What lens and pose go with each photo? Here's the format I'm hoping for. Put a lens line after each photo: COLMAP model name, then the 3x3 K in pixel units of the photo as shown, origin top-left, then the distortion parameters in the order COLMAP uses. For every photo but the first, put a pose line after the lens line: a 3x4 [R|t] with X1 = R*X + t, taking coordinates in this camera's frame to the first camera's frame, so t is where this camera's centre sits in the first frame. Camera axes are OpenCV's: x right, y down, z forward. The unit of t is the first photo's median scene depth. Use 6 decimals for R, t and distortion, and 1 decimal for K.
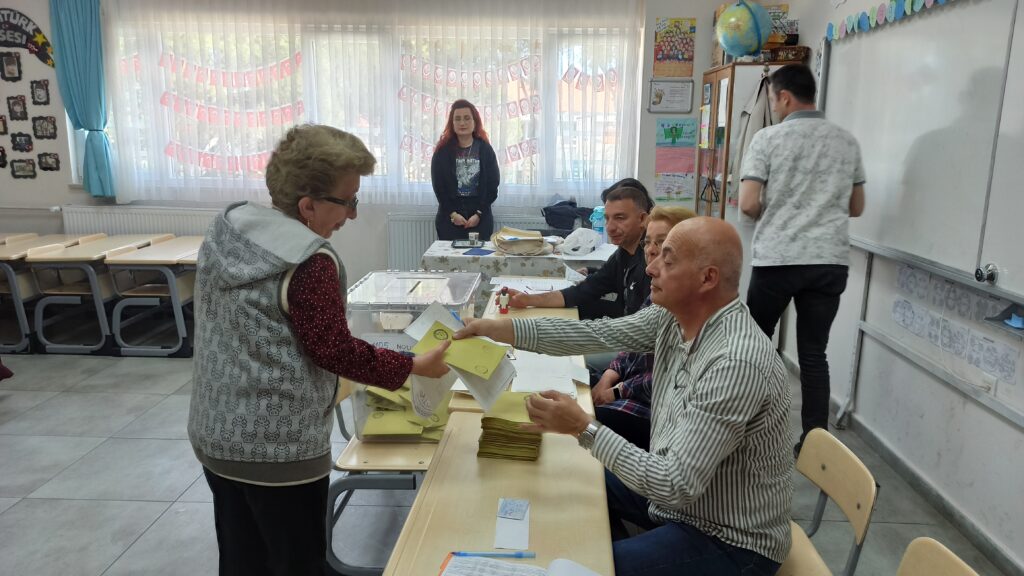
lens RADIAL K [[761.7, 0, 512.0], [0, 761.7, 288.0], [0, 0, 1]] dist [0.024813, -0.003395]
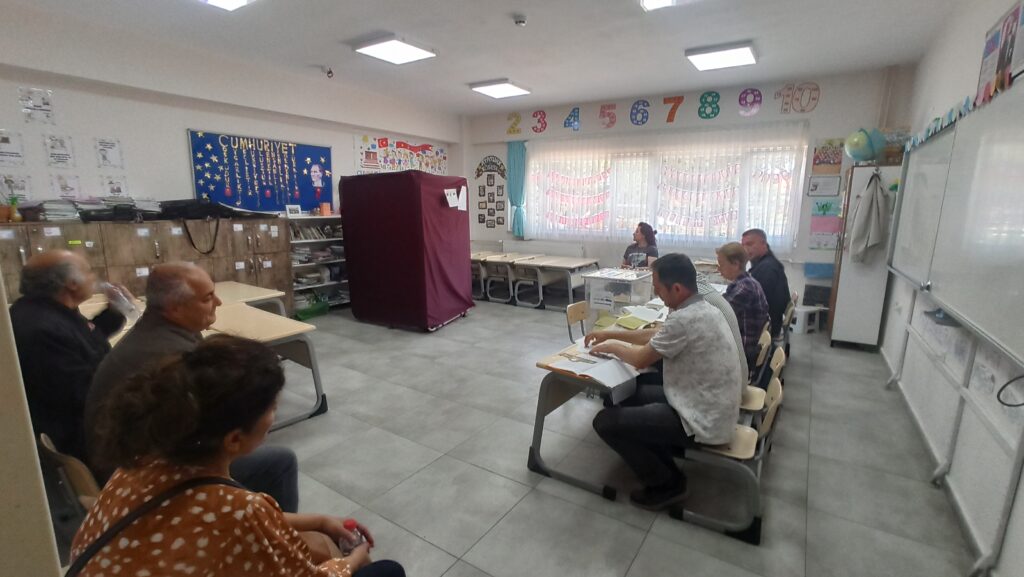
lens RADIAL K [[463.1, 0, 512.0], [0, 463.1, 288.5], [0, 0, 1]] dist [-0.002620, 0.000158]
pose [[0.860306, 0.088286, -0.502075, 0.146674], [-0.102181, 0.994766, -0.000165, 0.035653], [0.499432, 0.051444, 0.864824, -0.175097]]
